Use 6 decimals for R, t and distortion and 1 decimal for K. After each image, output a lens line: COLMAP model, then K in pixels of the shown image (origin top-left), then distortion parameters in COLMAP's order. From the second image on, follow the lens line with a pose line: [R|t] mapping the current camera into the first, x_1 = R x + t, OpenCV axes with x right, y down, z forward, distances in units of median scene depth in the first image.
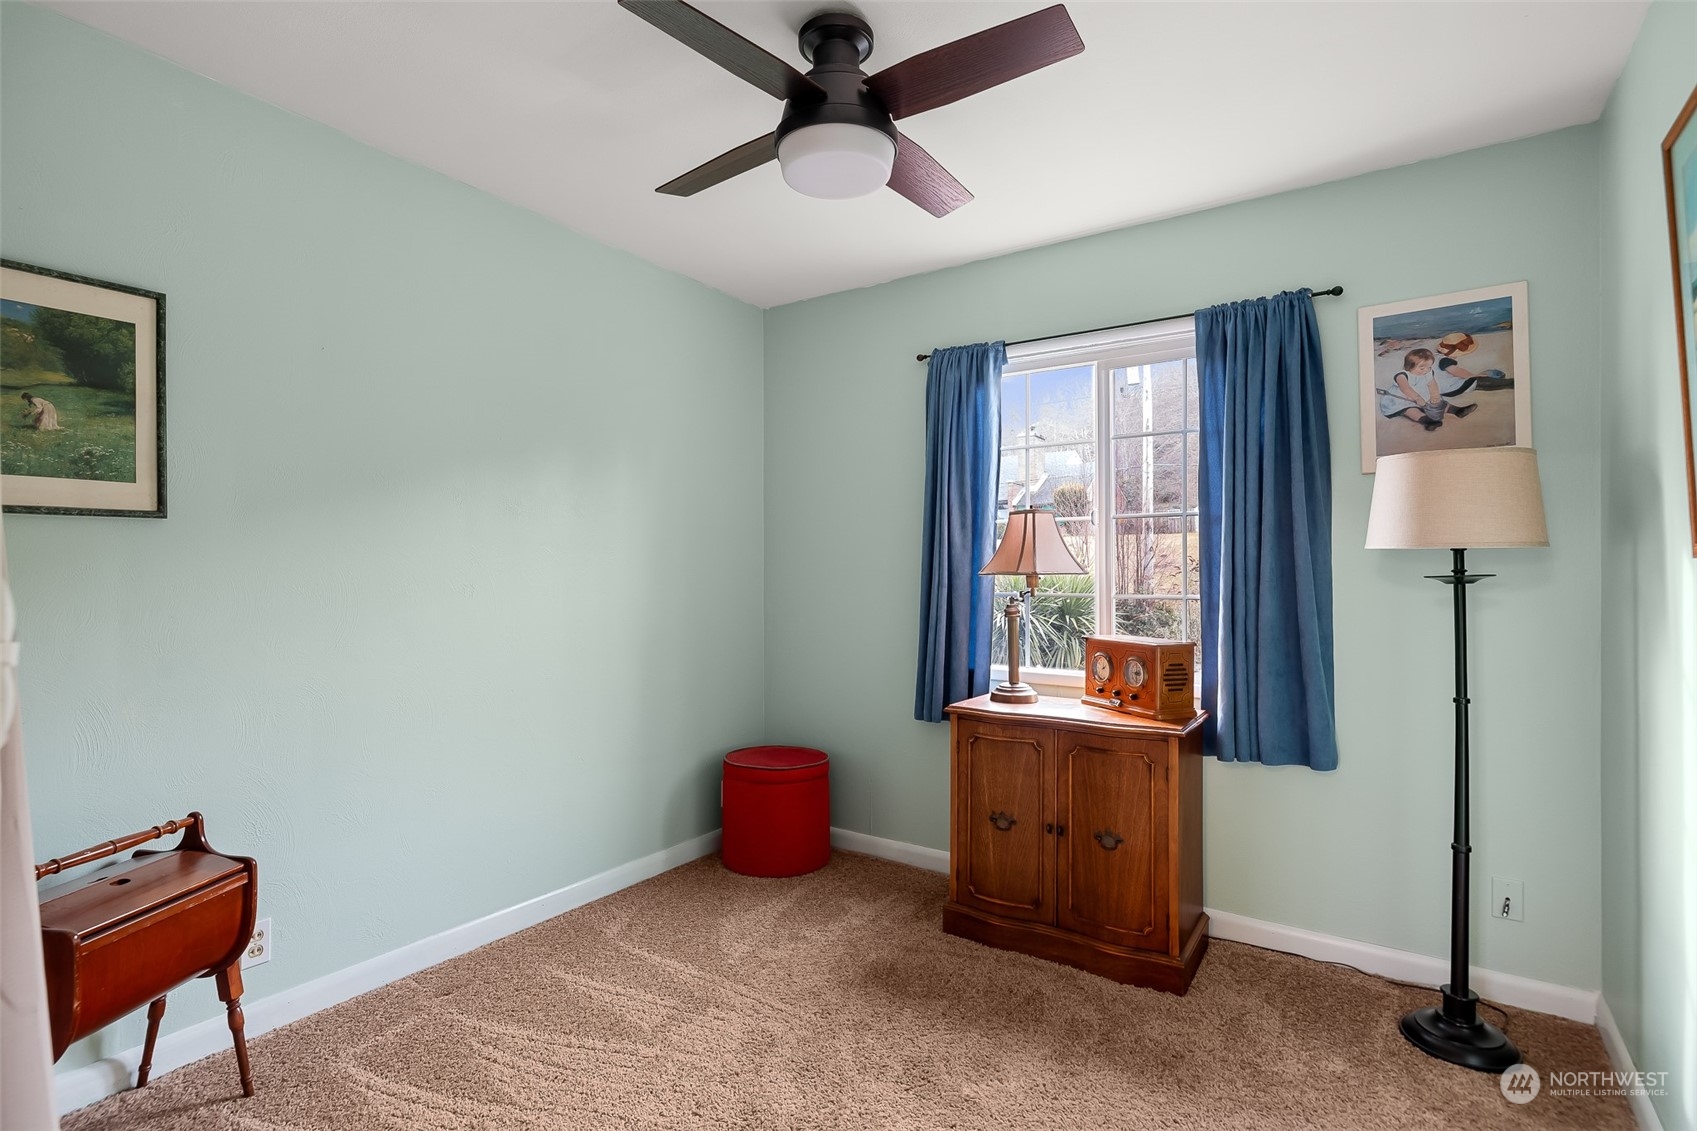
lens RADIAL K [[813.6, 0, 845.7], [0, 813.6, 572.2], [0, 0, 1]] dist [0.002082, 0.000177]
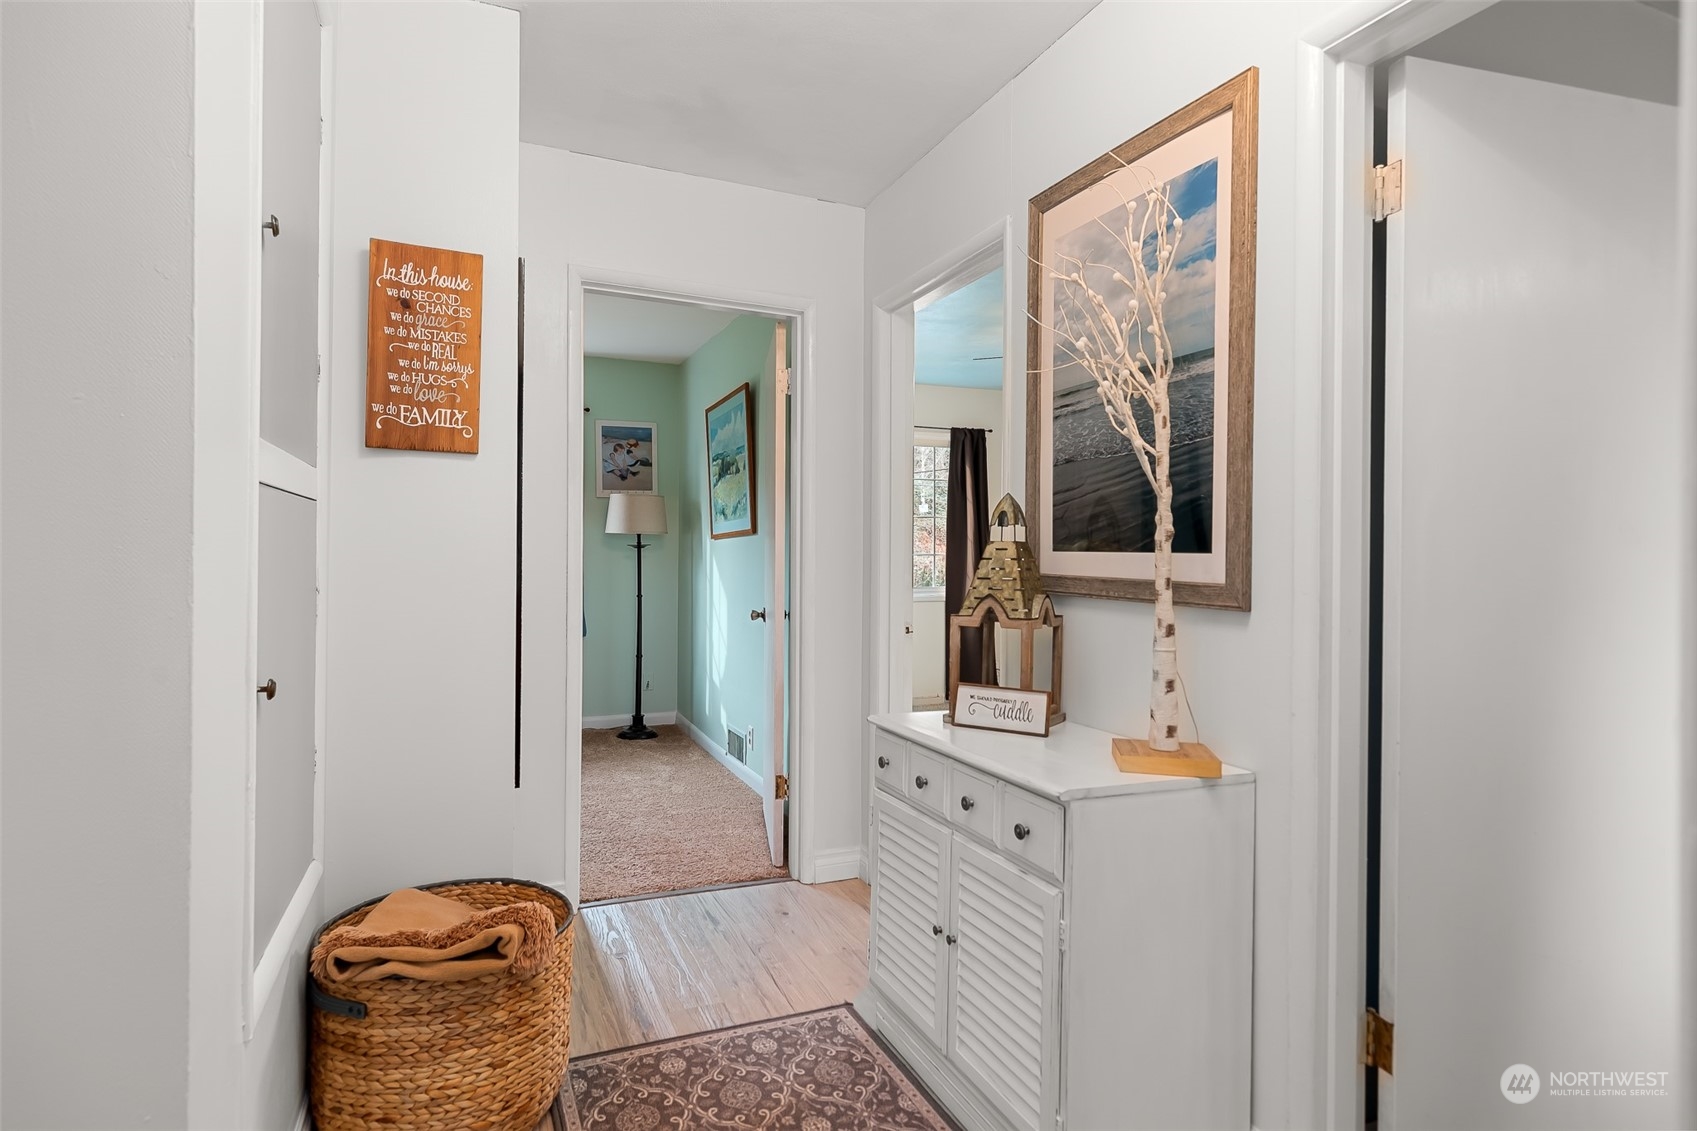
lens RADIAL K [[884.5, 0, 846.6], [0, 884.5, 560.9], [0, 0, 1]] dist [0.000042, -0.000003]
pose [[0.549762, -0.005922, 0.835300, -1.016525], [-0.007141, 0.999905, 0.011789, 0.014524], [-0.835291, -0.012446, 0.549668, -0.887940]]
